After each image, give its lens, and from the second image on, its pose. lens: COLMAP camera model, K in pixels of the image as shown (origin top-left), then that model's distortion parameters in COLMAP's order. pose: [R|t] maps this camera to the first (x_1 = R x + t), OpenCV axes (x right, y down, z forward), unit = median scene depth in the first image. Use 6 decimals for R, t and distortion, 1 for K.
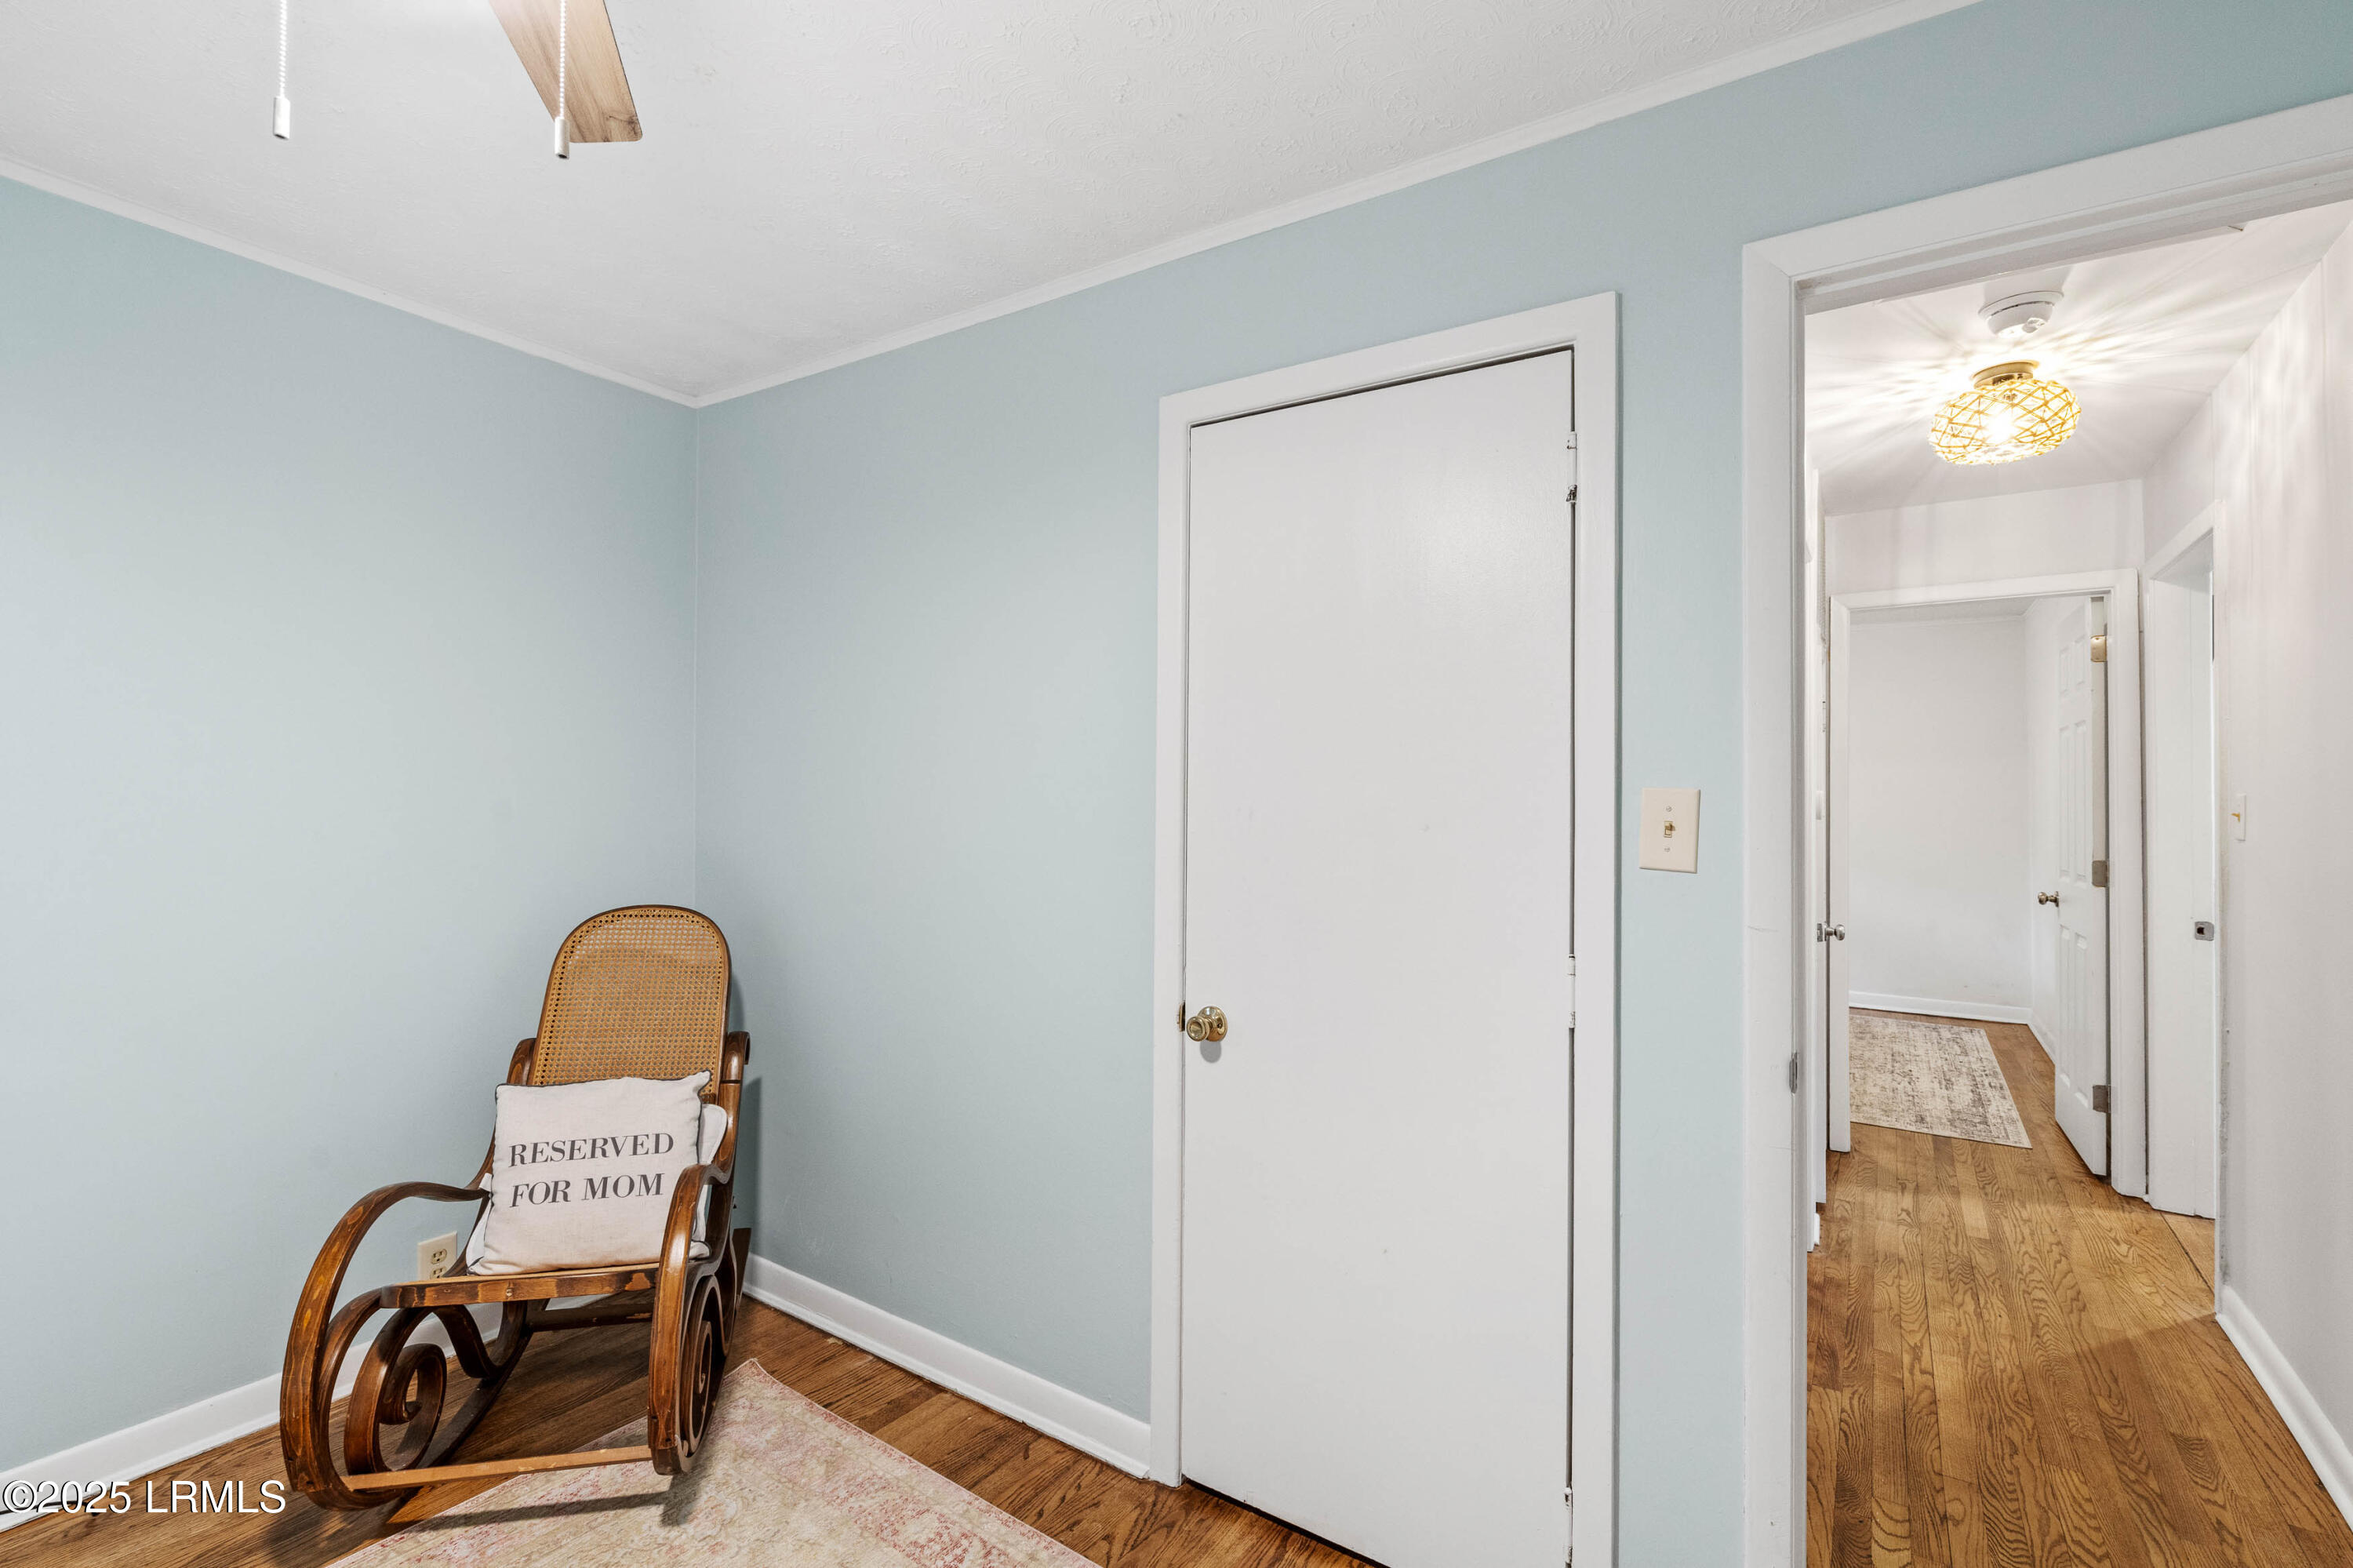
lens RADIAL K [[1052.2, 0, 1176.5], [0, 1052.2, 784.0], [0, 0, 1]] dist [-0.001684, -0.000218]
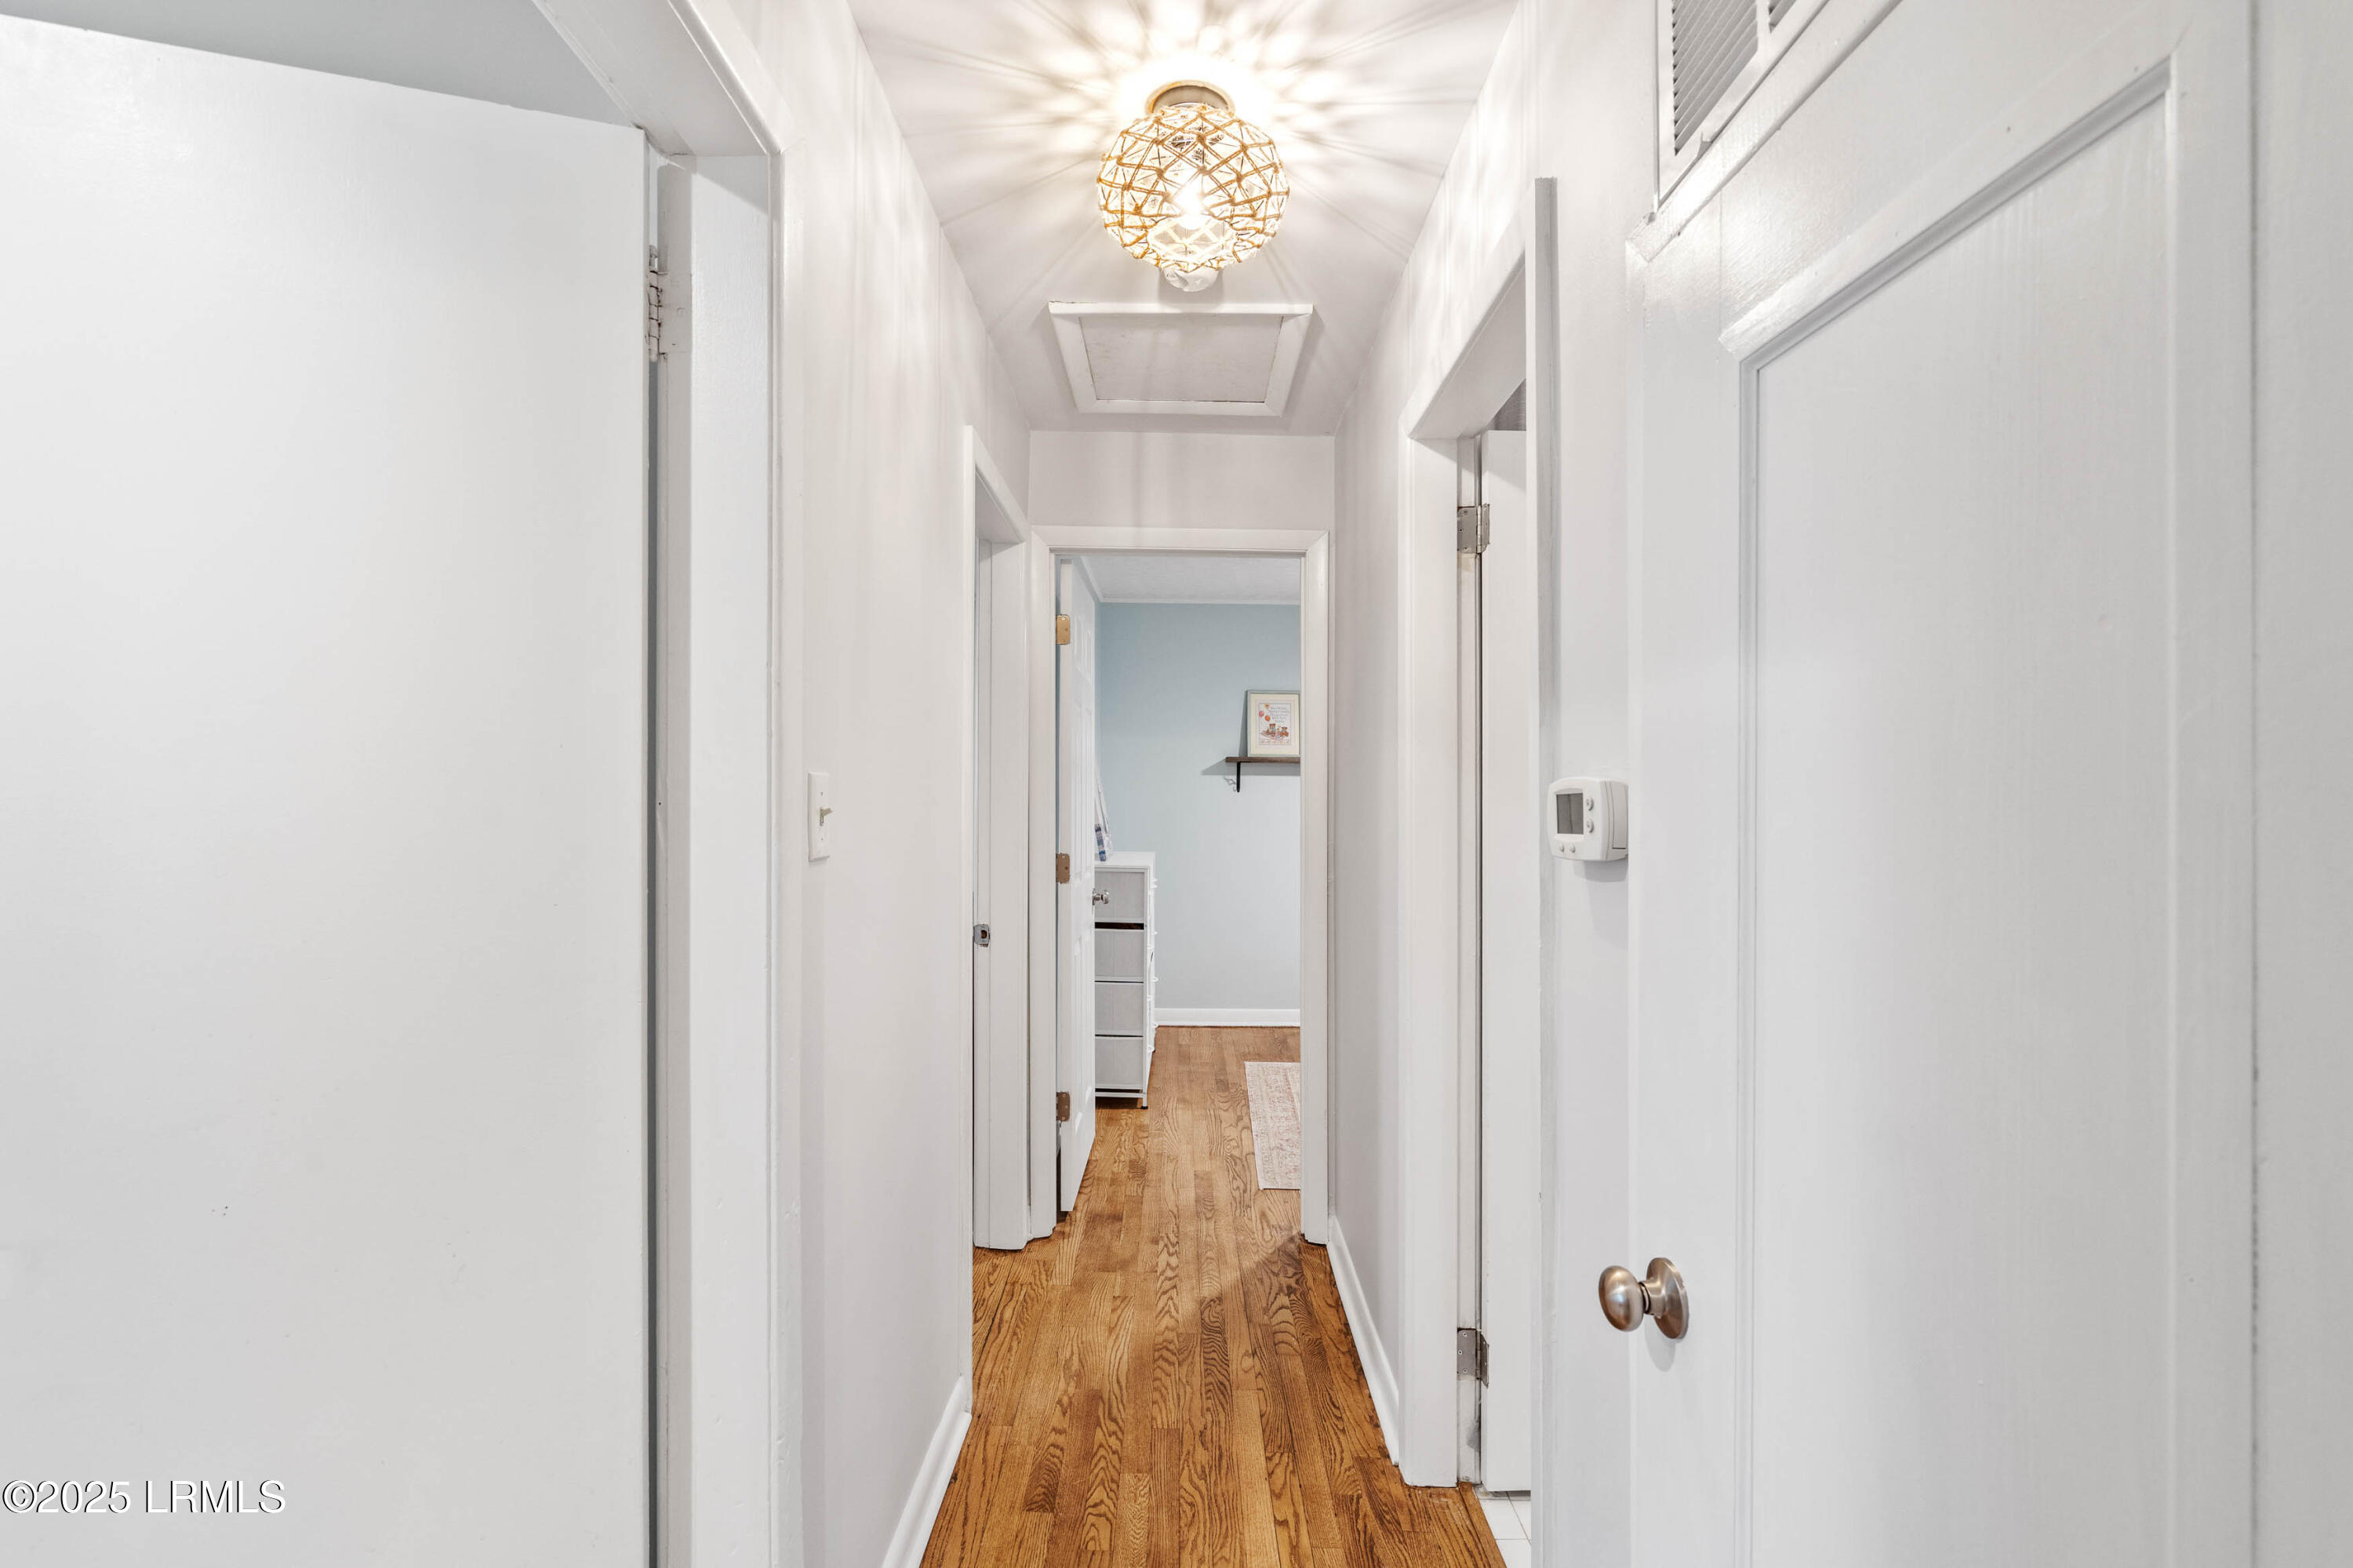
lens RADIAL K [[1052.2, 0, 1176.5], [0, 1052.2, 784.0], [0, 0, 1]] dist [-0.001684, -0.000218]
pose [[-0.833377, -0.005651, -0.552675, 1.358032], [0.001215, 0.999927, -0.012056, 0.021115], [0.552703, -0.010719, -0.833309, 1.805198]]
